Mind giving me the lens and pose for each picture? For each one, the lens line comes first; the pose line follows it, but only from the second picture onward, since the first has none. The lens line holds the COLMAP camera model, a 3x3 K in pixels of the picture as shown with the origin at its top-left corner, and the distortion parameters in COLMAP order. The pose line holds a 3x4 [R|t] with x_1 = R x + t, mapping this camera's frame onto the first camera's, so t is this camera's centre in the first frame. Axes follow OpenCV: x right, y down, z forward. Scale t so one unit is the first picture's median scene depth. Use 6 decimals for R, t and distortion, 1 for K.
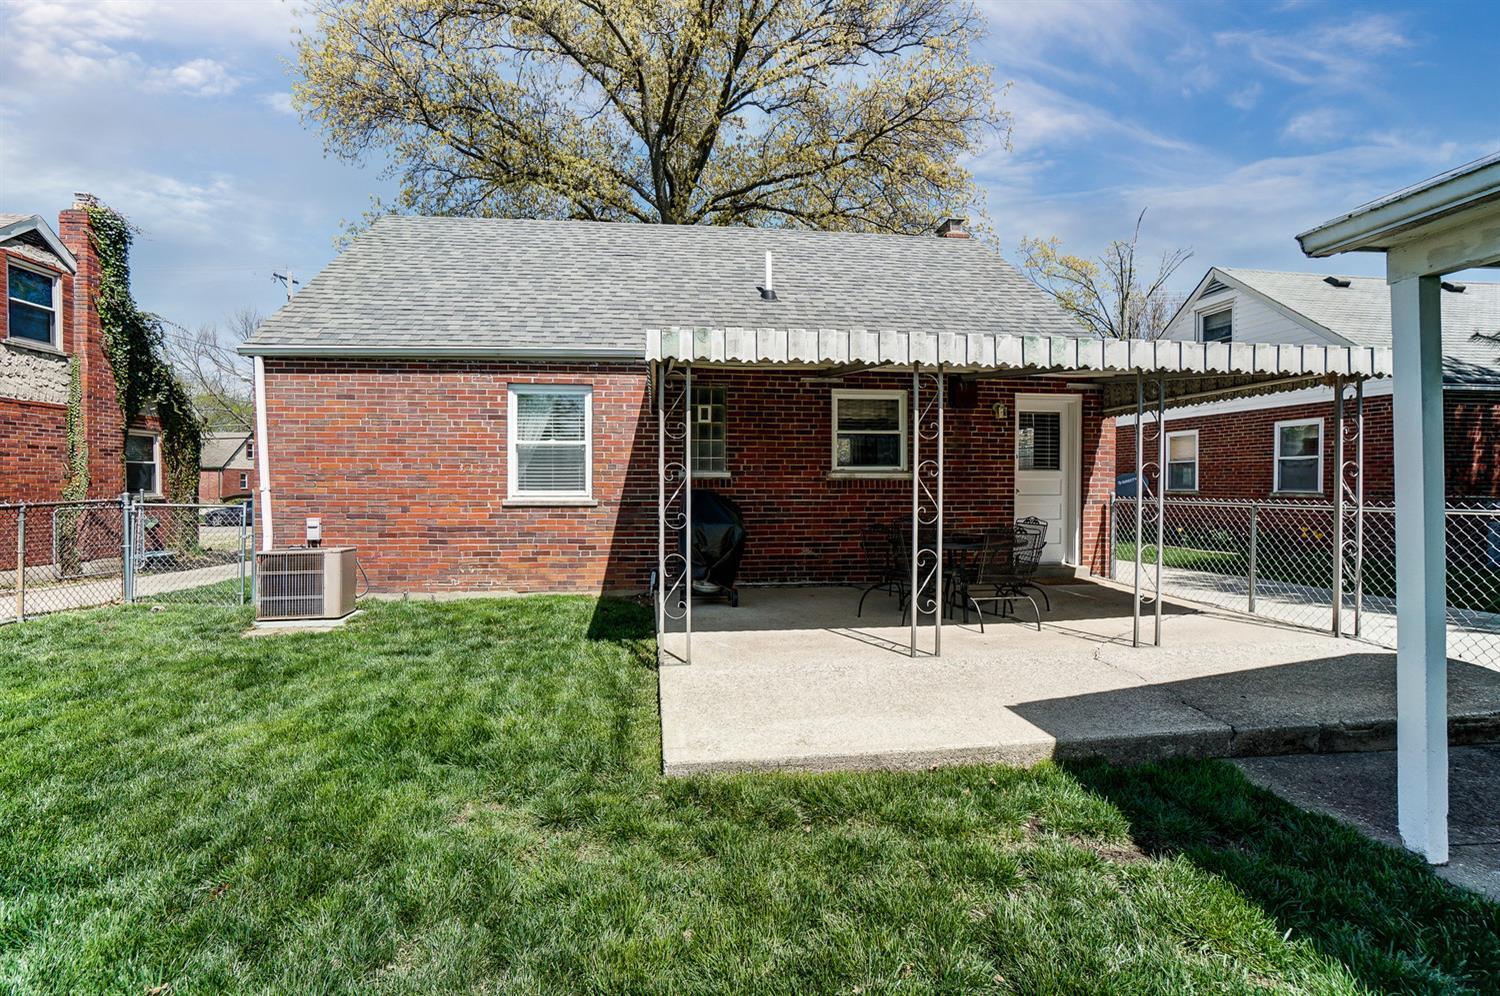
lens RADIAL K [[670.2, 0, 744.7], [0, 670.2, 494.9], [0, 0, 1]] dist [-0.067396, 0.024905]
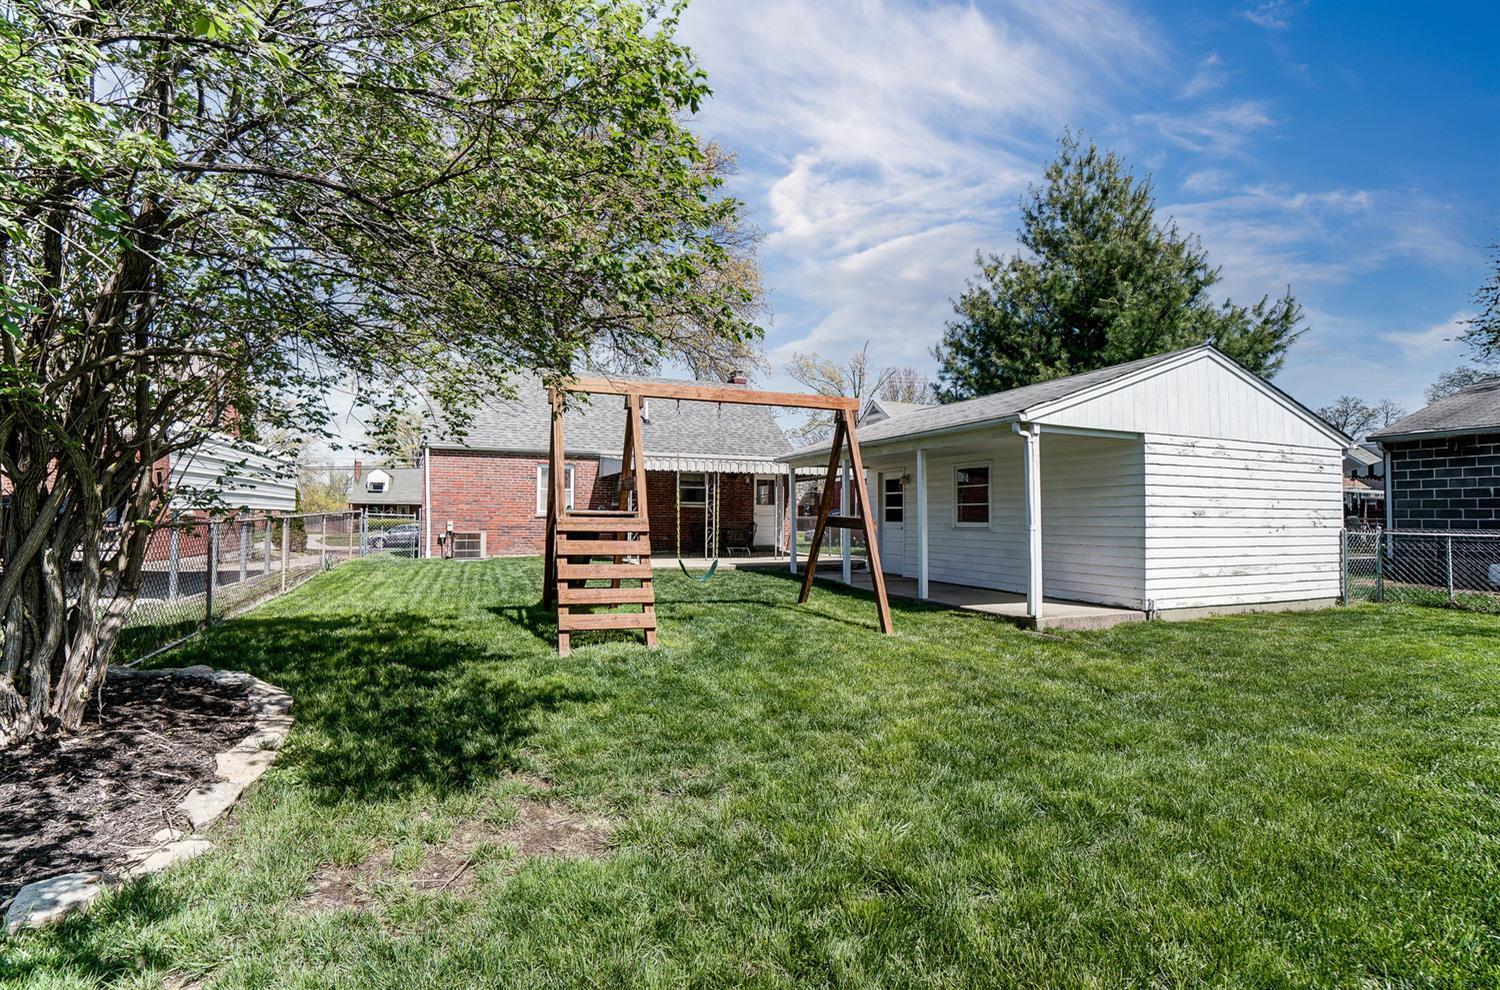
lens RADIAL K [[670.2, 0, 744.7], [0, 670.2, 491.9], [0, 0, 1]] dist [-0.067396, 0.024905]
pose [[0.966174, 0.019654, 0.257141, -0.252007], [-0.007906, 0.998880, -0.046643, 0.033097], [-0.257770, 0.043032, 0.965248, -1.397477]]
